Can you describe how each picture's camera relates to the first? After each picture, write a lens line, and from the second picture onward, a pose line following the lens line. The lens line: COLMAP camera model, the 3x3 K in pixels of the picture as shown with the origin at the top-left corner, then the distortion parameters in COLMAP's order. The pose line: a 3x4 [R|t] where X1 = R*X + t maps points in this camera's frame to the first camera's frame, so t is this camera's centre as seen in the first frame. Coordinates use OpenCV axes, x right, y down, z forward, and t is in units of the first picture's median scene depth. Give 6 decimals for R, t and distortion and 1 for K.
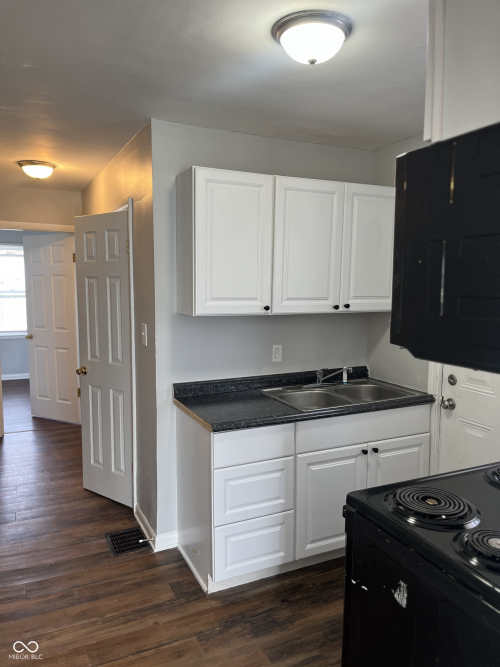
lens RADIAL K [[507.1, 0, 247.9], [0, 507.1, 333.0], [0, 0, 1]] dist [0.056562, -0.007893]
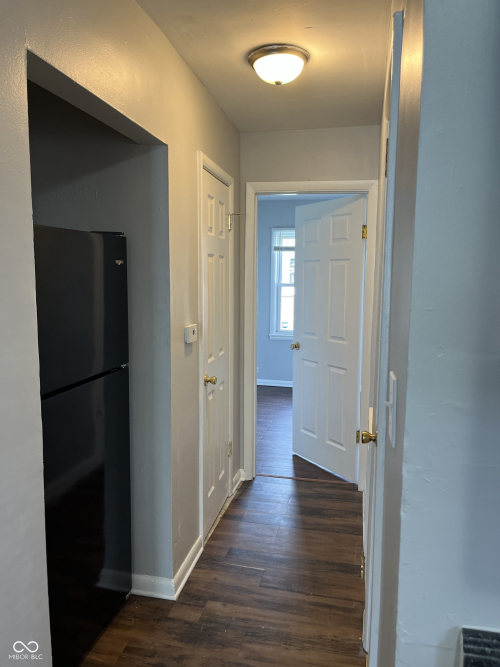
lens RADIAL K [[507.1, 0, 247.9], [0, 507.1, 333.0], [0, 0, 1]] dist [0.056562, -0.007893]
pose [[0.785987, 0.083919, -0.612522, -0.046053], [-0.080218, 0.996213, 0.033552, -0.029556], [0.613017, 0.022763, 0.789741, 0.399497]]
